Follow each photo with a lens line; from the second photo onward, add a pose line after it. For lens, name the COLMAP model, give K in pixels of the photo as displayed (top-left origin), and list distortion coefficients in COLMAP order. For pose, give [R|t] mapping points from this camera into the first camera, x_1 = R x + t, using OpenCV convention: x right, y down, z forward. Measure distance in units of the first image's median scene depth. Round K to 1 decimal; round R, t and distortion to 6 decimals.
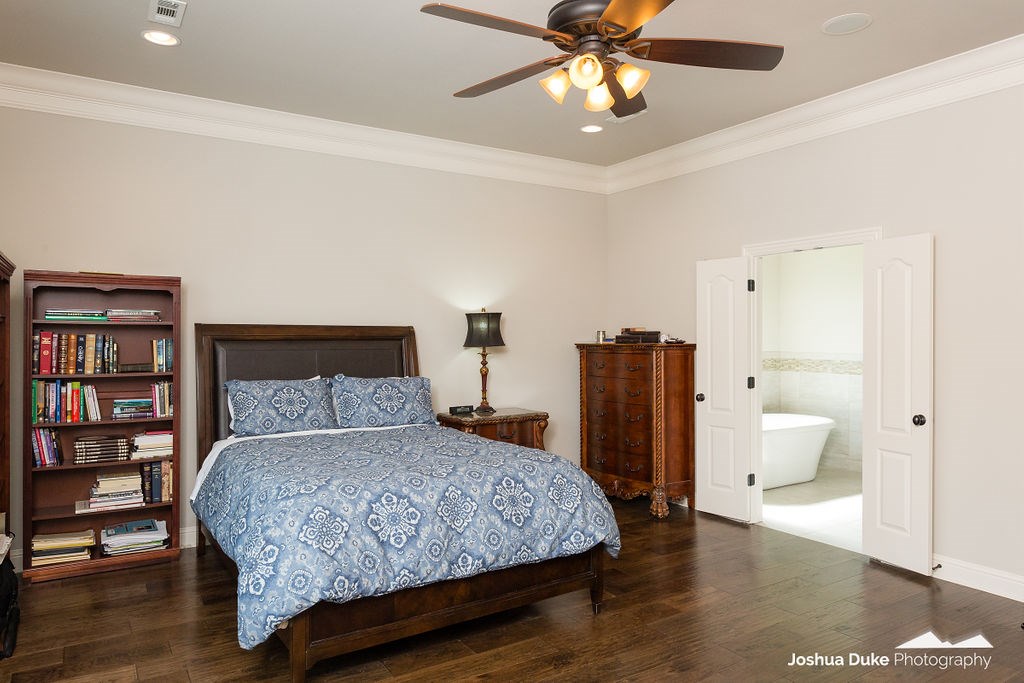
lens RADIAL K [[660.7, 0, 516.2], [0, 660.7, 341.1], [0, 0, 1]] dist [0.006938, 0.002140]
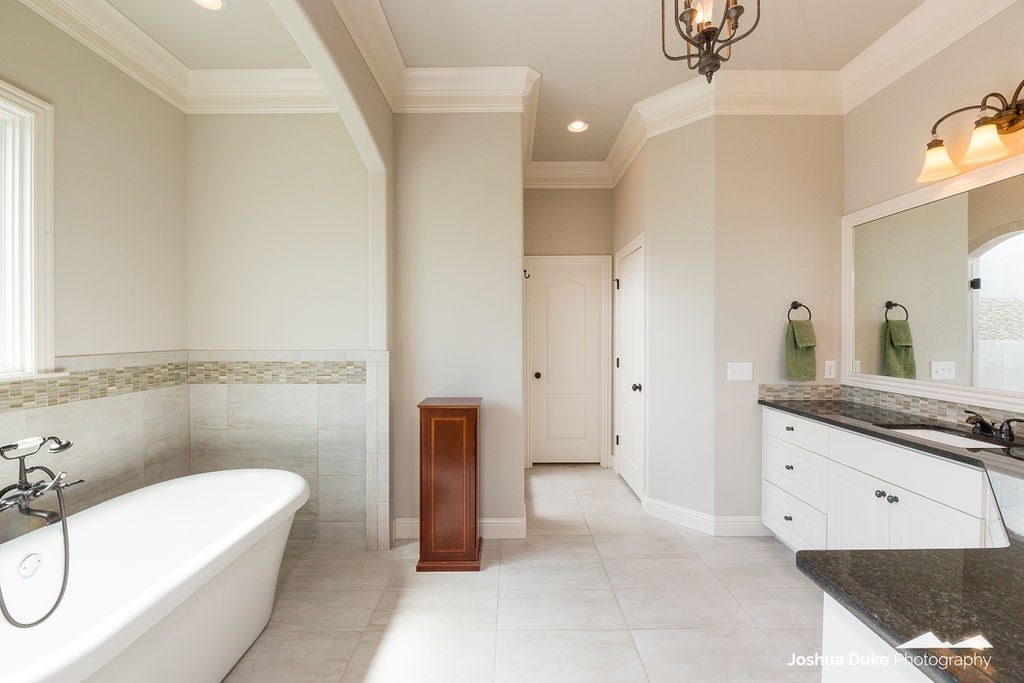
lens RADIAL K [[427.1, 0, 512.6], [0, 427.1, 343.6], [0, 0, 1]] dist [-0.015556, 0.000186]
pose [[0.507240, -0.004012, 0.861796, 0.243997], [0.008285, 0.999966, -0.000221, 0.013890], [-0.861765, 0.007252, 0.507255, 0.617509]]
